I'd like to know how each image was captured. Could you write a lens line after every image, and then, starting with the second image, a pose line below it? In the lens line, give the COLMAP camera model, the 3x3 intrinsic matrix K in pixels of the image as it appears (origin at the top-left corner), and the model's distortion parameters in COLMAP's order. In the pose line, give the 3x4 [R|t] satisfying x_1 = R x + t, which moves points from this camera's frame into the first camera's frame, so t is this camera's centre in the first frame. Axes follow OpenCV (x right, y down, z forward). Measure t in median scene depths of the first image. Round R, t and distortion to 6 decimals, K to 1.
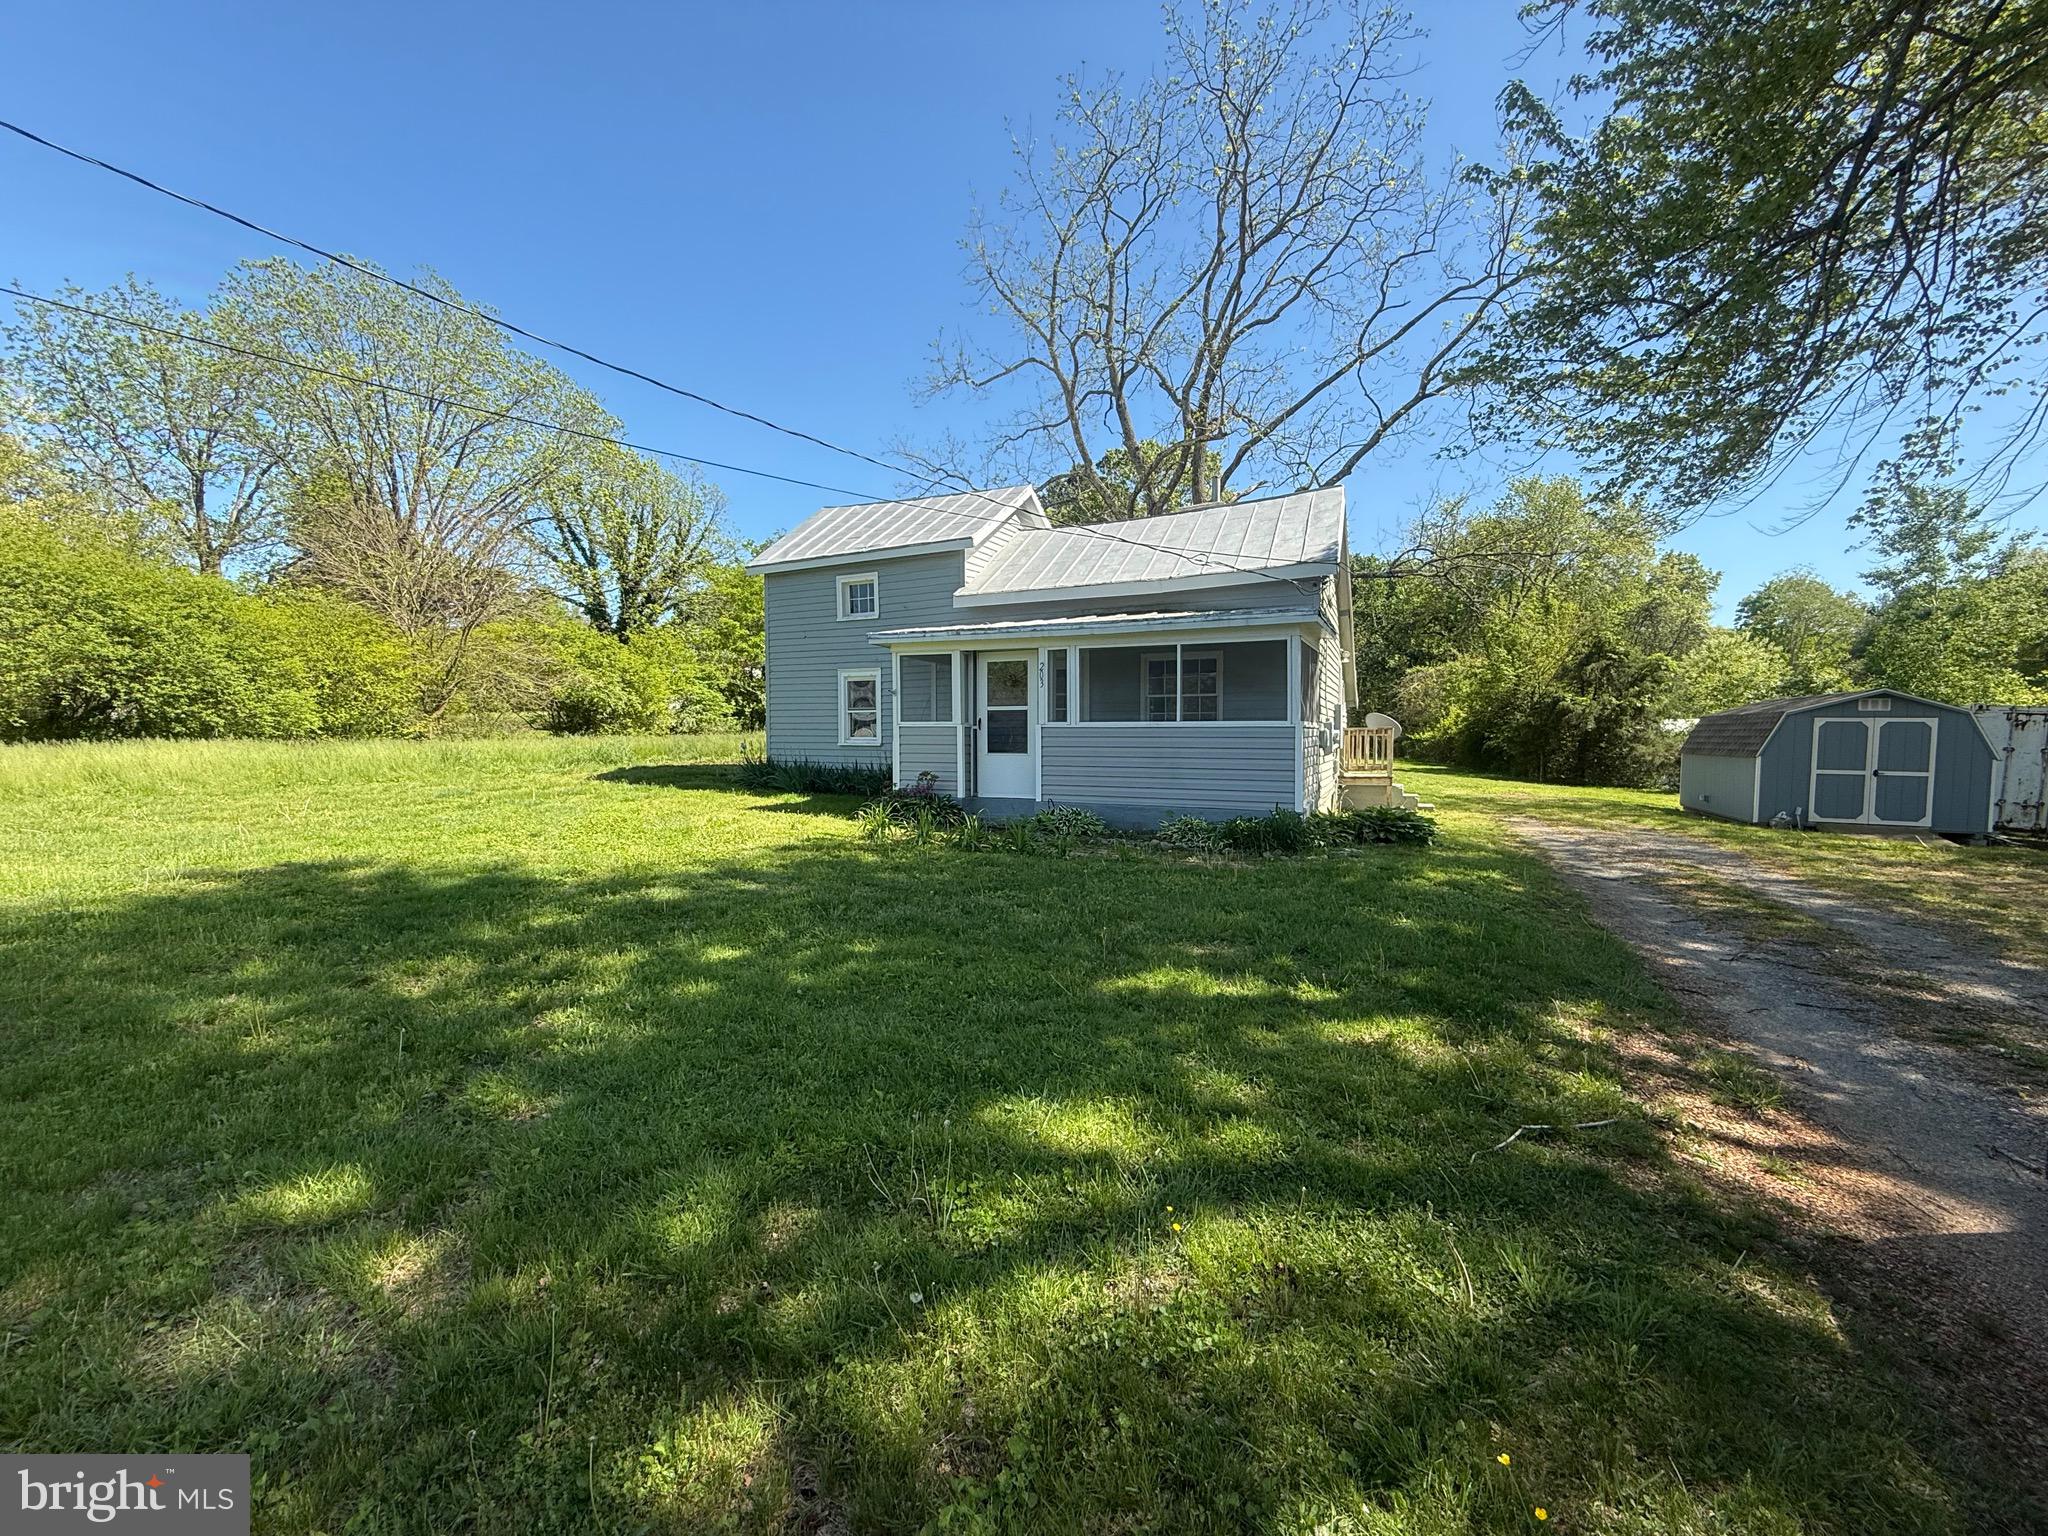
lens RADIAL K [[815.5, 0, 1020.3], [0, 815.5, 771.8], [0, 0, 1]] dist [-0.000062, 0.000041]
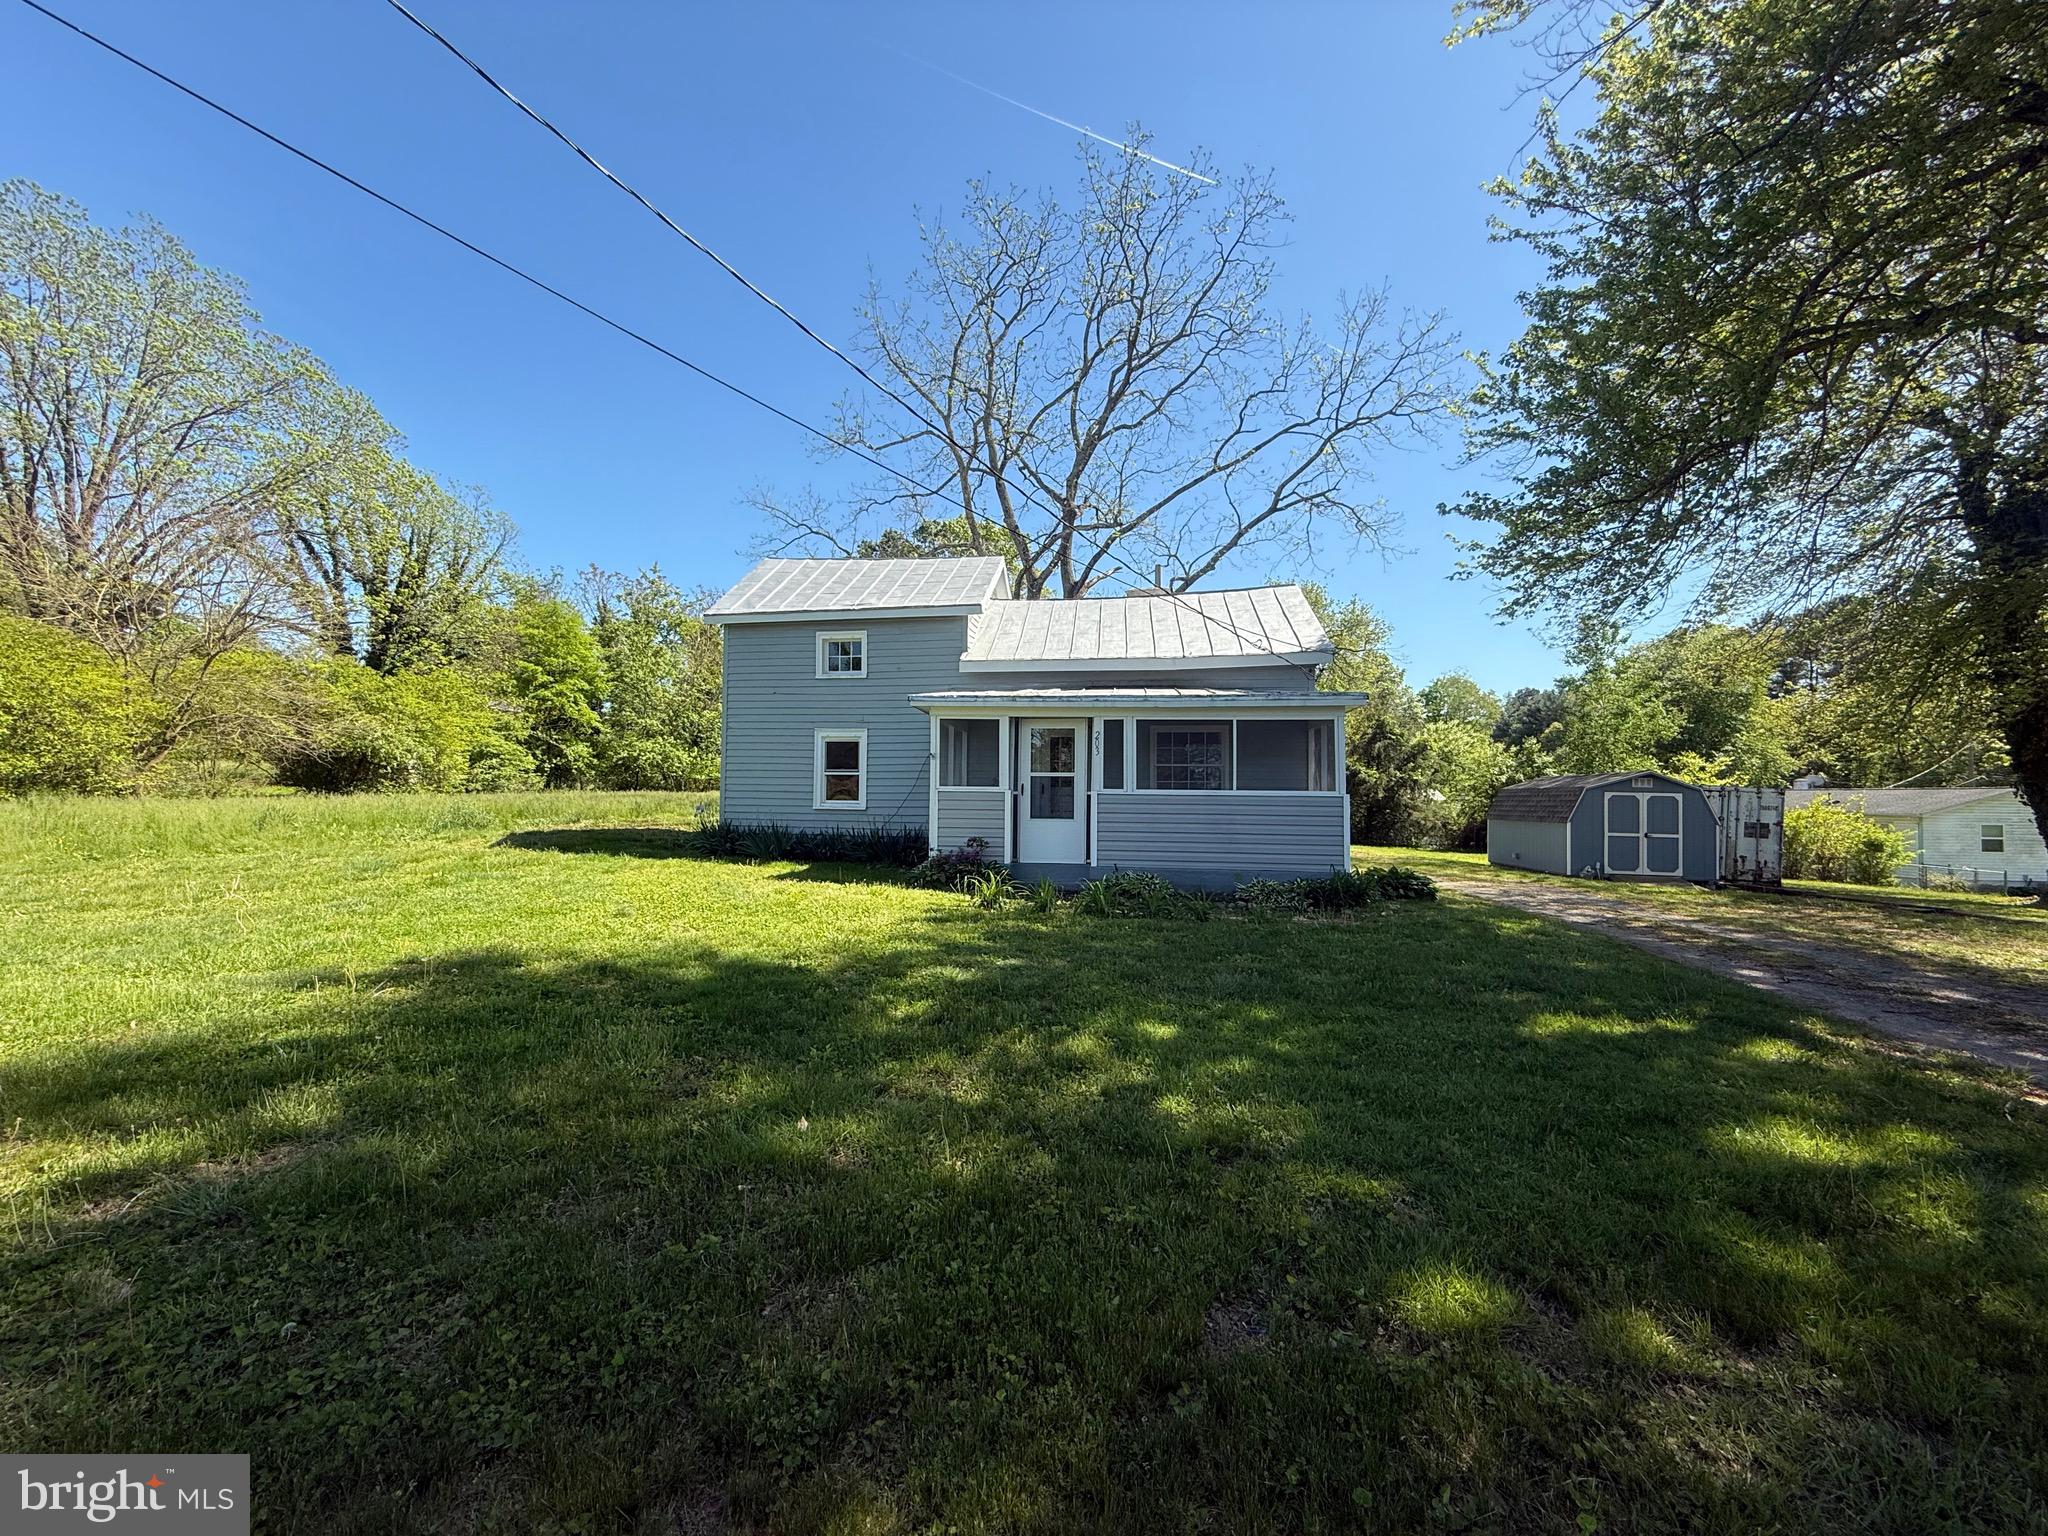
lens RADIAL K [[815.5, 0, 1020.3], [0, 815.5, 771.8], [0, 0, 1]] dist [-0.000062, 0.000041]
pose [[0.959008, 0.018795, 0.282755, -0.263934], [0.002668, 0.997155, -0.075328, -0.003743], [-0.283367, 0.072994, 0.956230, 0.030256]]
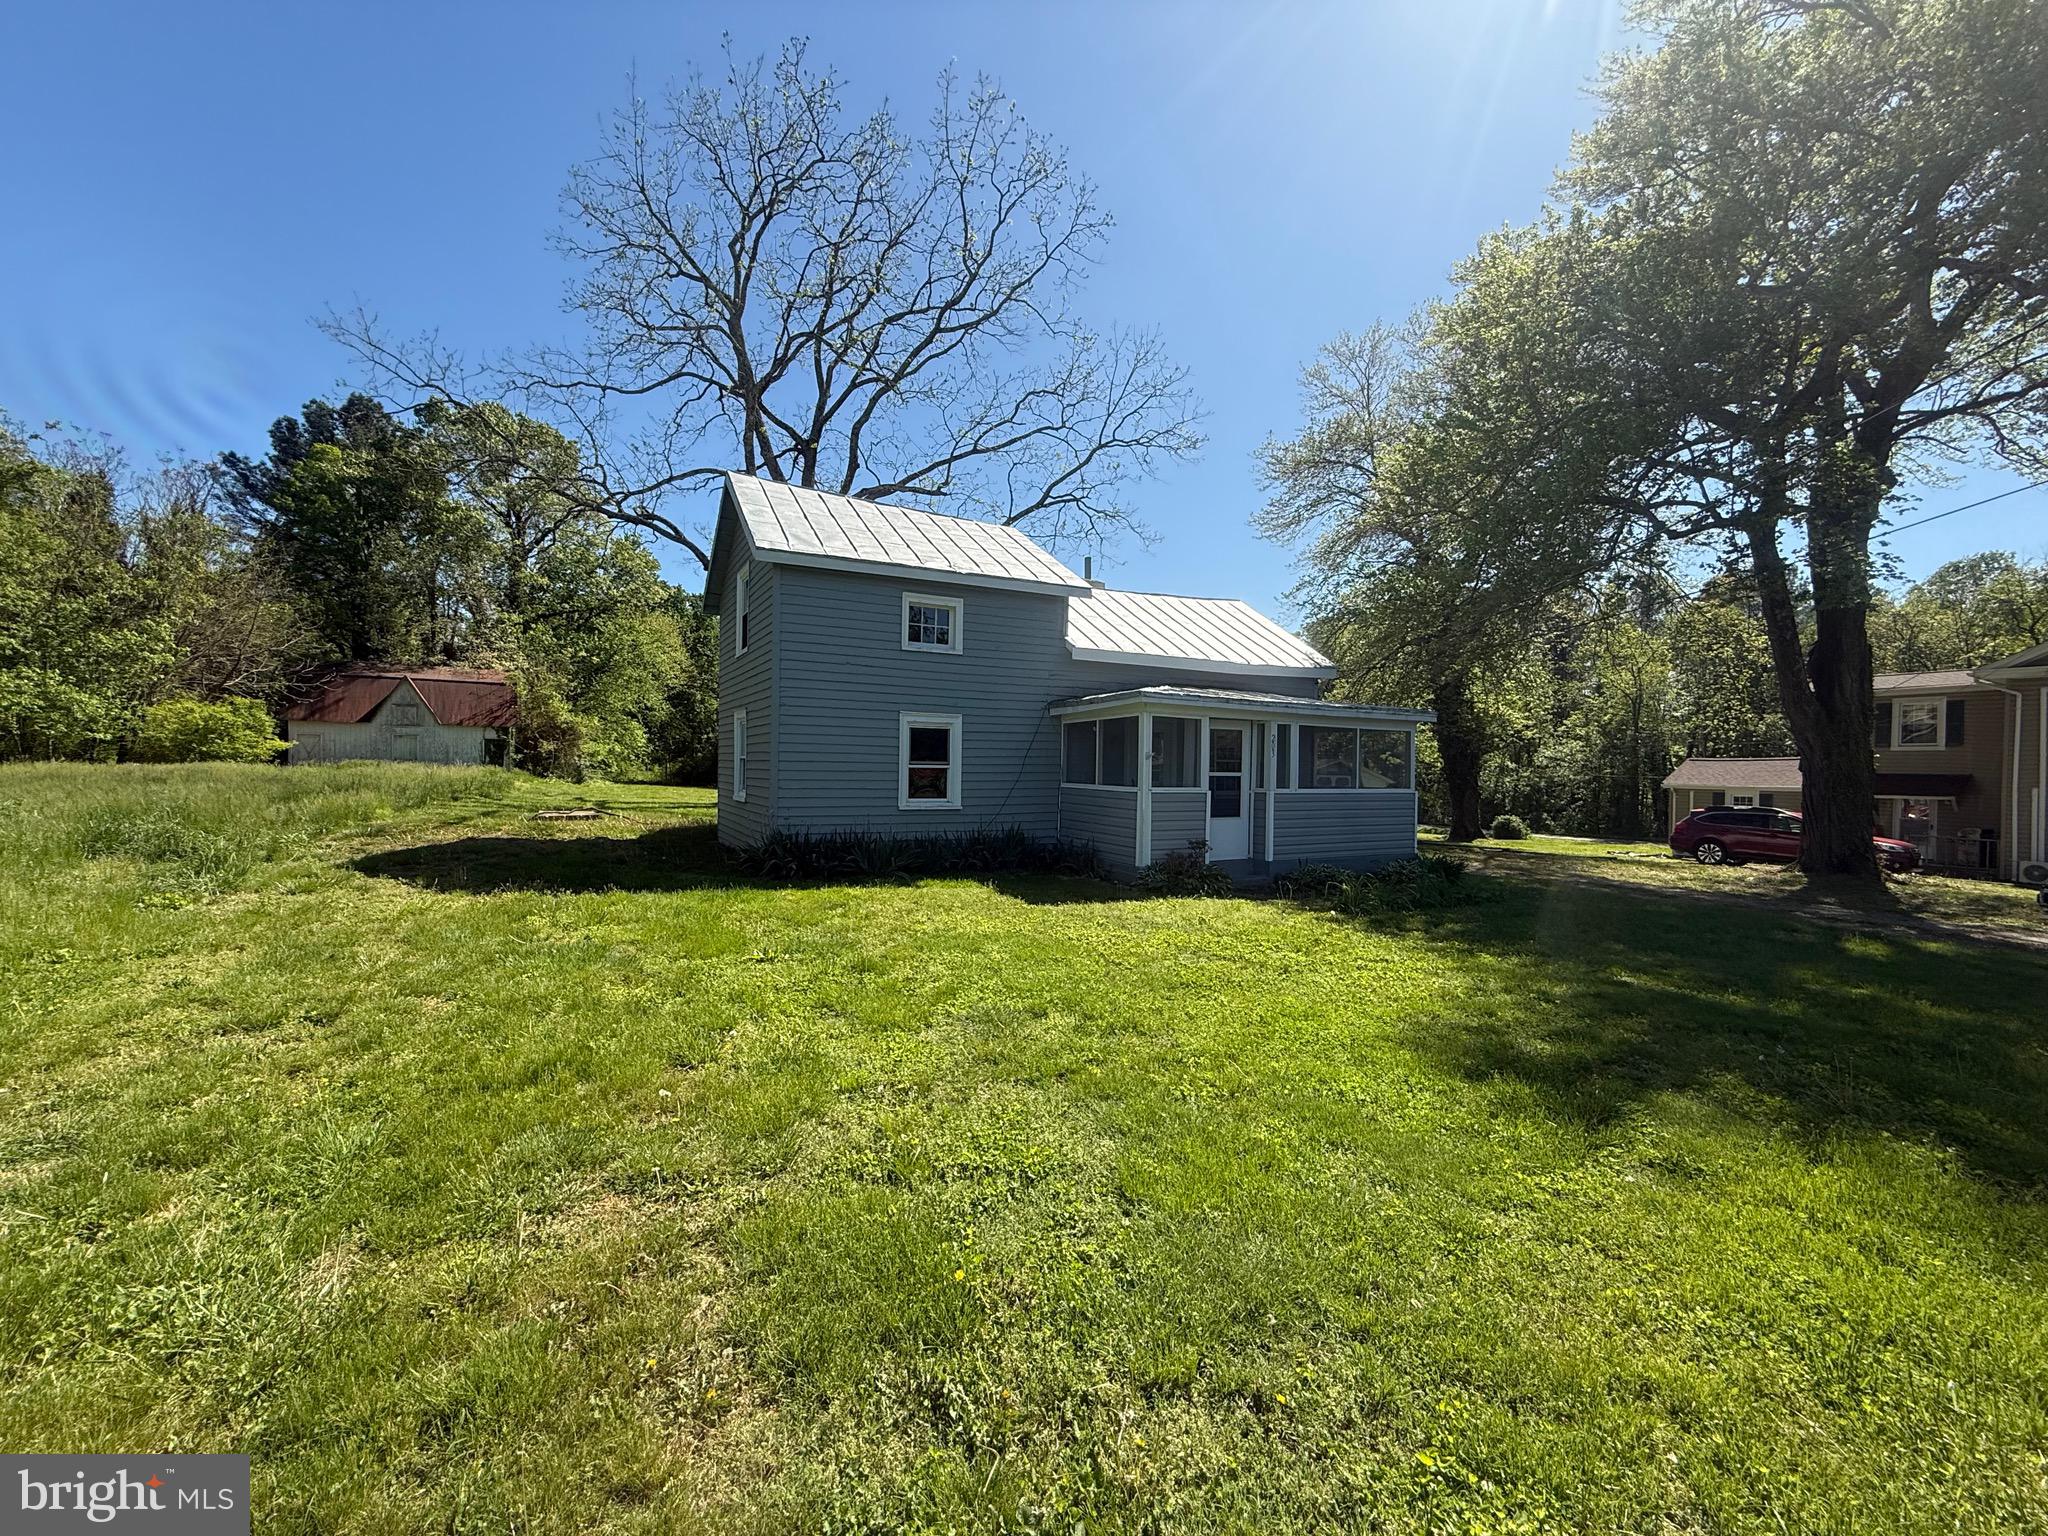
lens RADIAL K [[815.5, 0, 1020.3], [0, 815.5, 771.8], [0, 0, 1]] dist [-0.000062, 0.000041]
pose [[0.597750, 0.001458, 0.801682, -0.782143], [0.022109, 0.999588, -0.018303, -0.052110], [-0.801378, 0.028665, 0.597471, 0.450626]]
